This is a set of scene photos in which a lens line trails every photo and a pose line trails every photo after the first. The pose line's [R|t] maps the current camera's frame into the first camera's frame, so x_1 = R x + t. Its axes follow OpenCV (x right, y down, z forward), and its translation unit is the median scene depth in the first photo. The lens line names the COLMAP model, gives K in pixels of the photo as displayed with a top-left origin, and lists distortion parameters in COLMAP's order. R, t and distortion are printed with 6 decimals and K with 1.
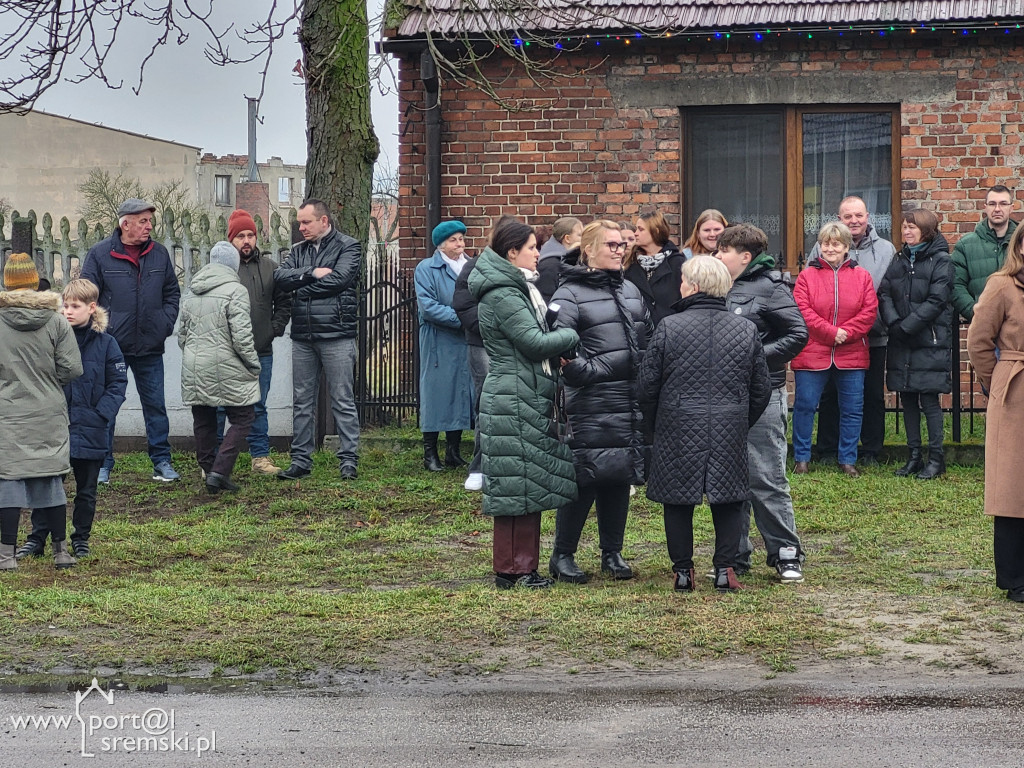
lens RADIAL K [[768.8, 0, 512.0], [0, 768.8, 384.0], [0, 0, 1]] dist [0.001503, 0.029075]
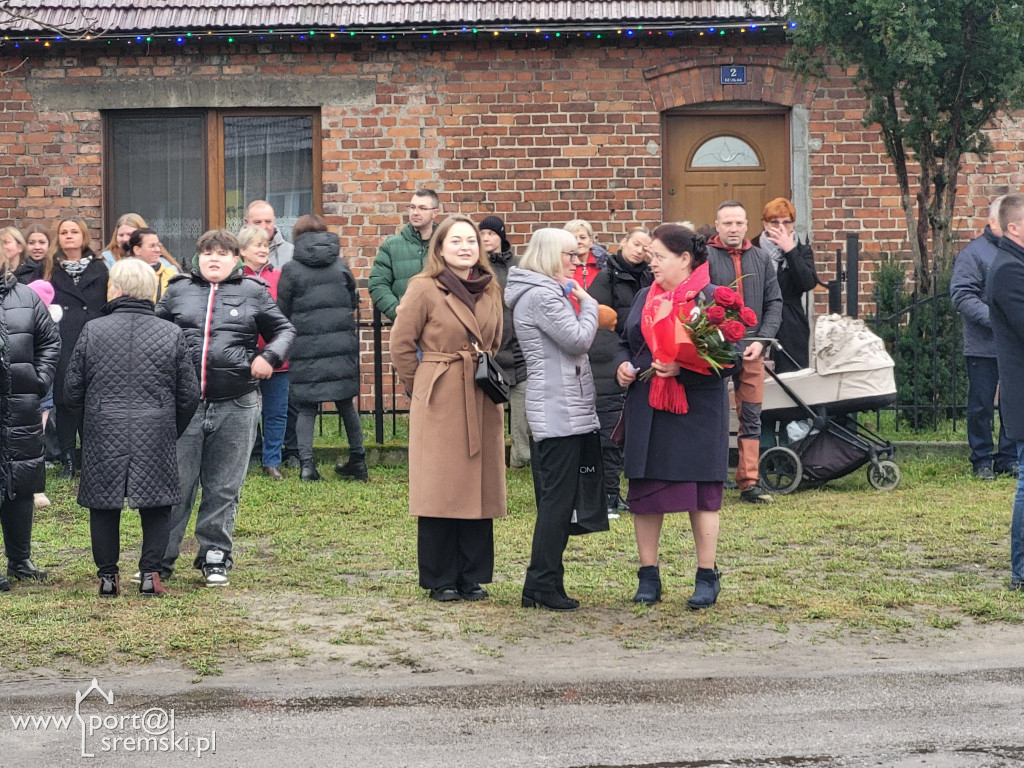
lens RADIAL K [[768.8, 0, 512.0], [0, 768.8, 384.0], [0, 0, 1]] dist [0.001503, 0.029075]
pose [[0.999940, -0.010411, 0.003403, 0.737392], [0.010411, 0.999946, 0.000209, -0.000769], [-0.003405, -0.000173, 0.999994, -0.001555]]
